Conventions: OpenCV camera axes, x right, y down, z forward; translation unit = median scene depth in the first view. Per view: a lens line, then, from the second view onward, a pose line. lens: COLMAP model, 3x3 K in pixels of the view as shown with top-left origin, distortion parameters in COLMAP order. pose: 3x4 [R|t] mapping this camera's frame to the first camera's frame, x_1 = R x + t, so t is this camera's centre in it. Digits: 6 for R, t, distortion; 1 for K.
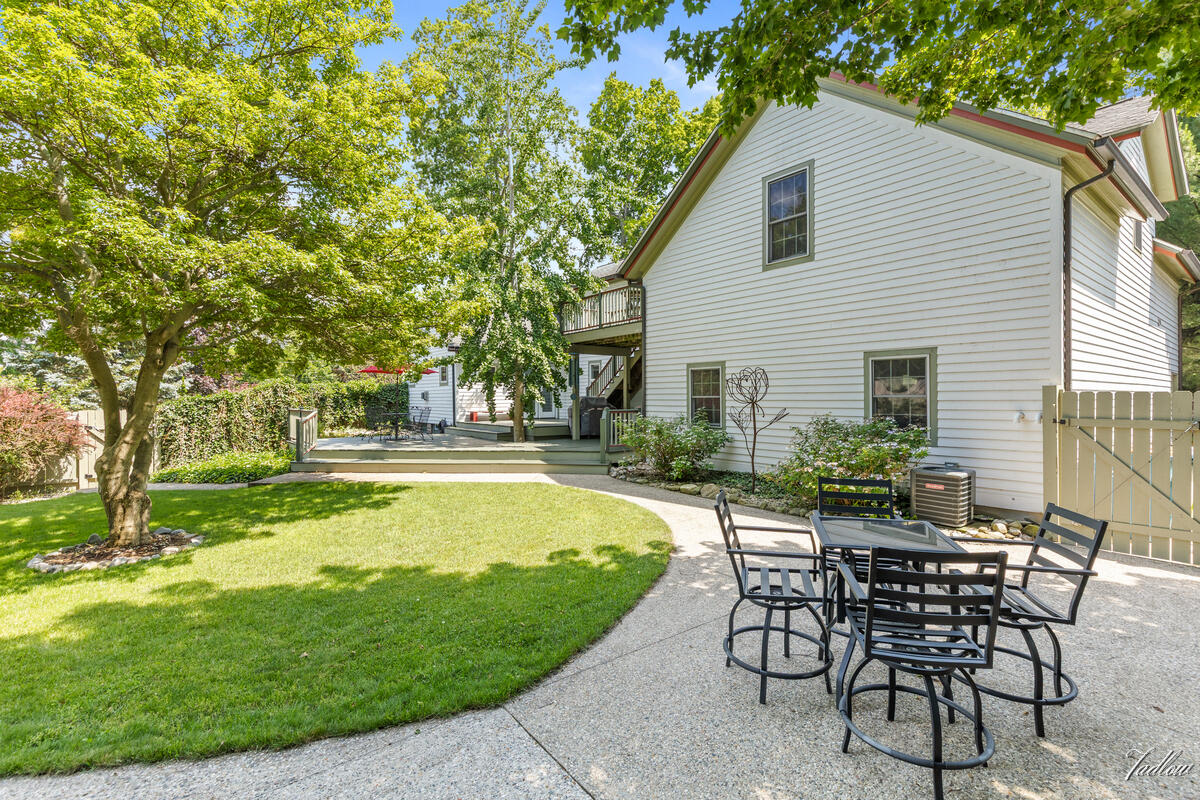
lens RADIAL K [[579.3, 0, 597.6], [0, 579.3, 398.6], [0, 0, 1]] dist [-0.002906, -0.000115]
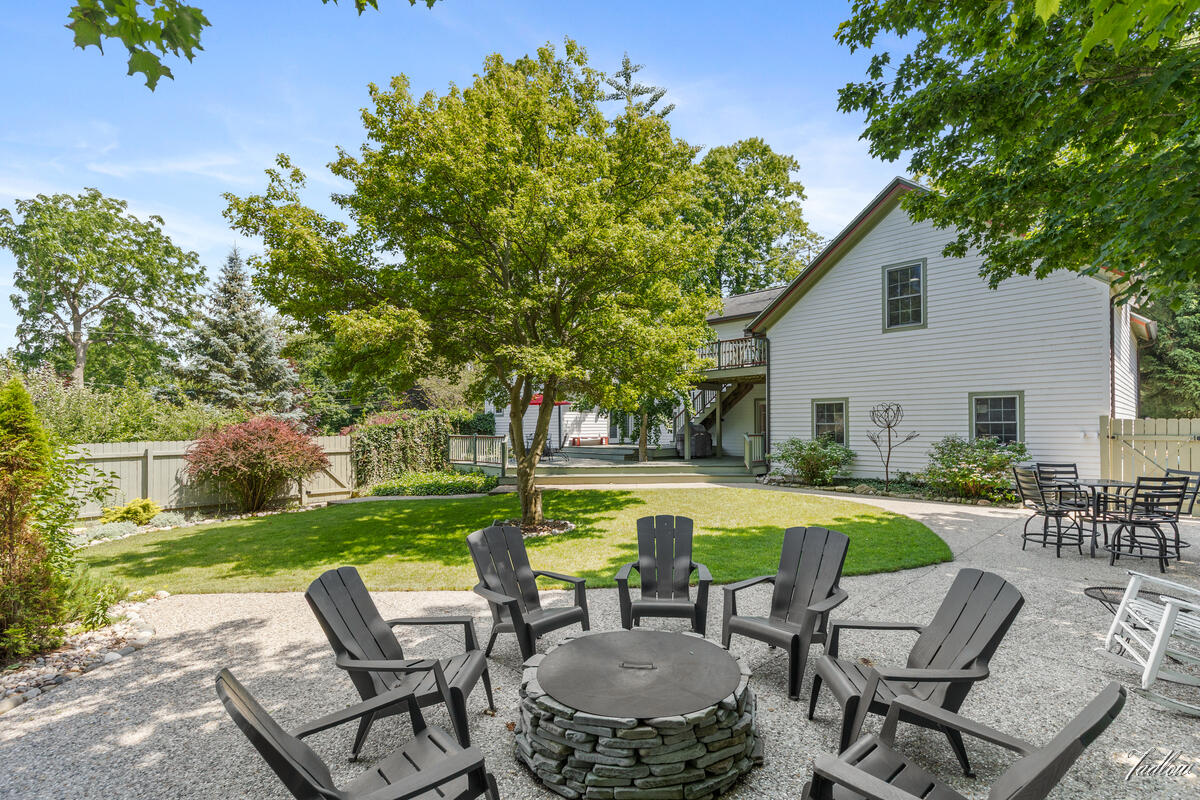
lens RADIAL K [[579.3, 0, 617.8], [0, 579.3, 425.2], [0, 0, 1]] dist [-0.002906, -0.000115]
pose [[0.994397, -0.002545, 0.105682, -0.495048], [0.002991, 0.999987, -0.004056, 0.004678], [-0.105670, 0.004350, 0.994392, -0.315819]]
